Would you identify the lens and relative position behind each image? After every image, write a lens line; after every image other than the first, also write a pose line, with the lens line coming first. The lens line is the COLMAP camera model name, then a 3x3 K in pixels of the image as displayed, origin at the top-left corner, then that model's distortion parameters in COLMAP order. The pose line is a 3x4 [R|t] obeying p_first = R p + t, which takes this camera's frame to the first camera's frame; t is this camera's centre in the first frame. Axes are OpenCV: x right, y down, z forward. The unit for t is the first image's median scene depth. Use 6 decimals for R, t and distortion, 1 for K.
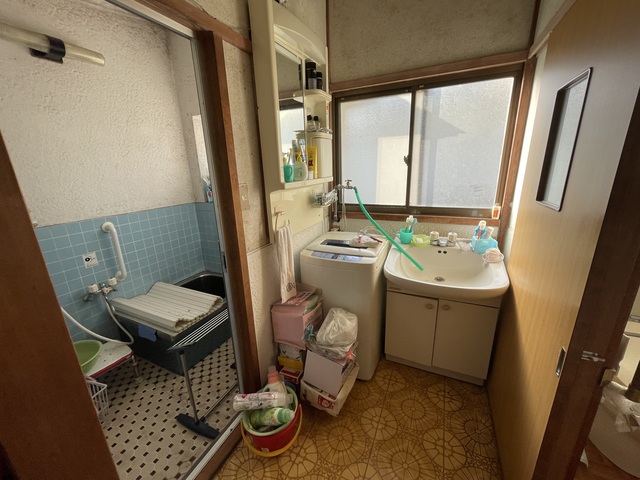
lens RADIAL K [[256.0, 0, 319.2], [0, 256.0, 238.2], [0, 0, 1]] dist [-0.006294, 0.000017]
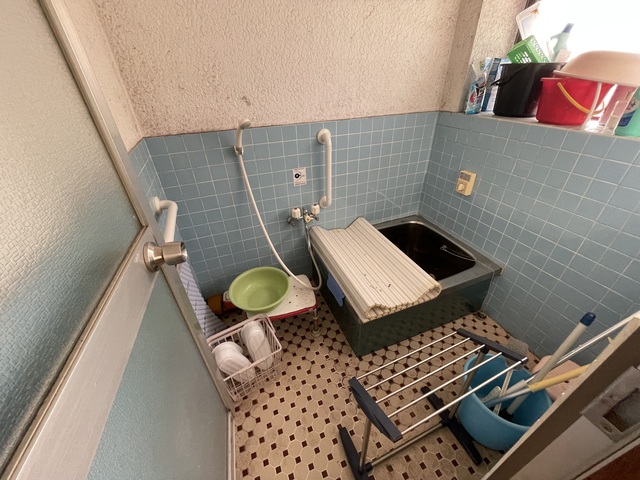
lens RADIAL K [[256.0, 0, 319.2], [0, 256.0, 238.2], [0, 0, 1]] dist [-0.006294, 0.000017]
pose [[0.726592, 0.380907, -0.571816, -0.307626], [-0.178822, 0.908412, 0.377902, -0.053791], [0.663390, -0.172327, 0.728160, 0.405889]]
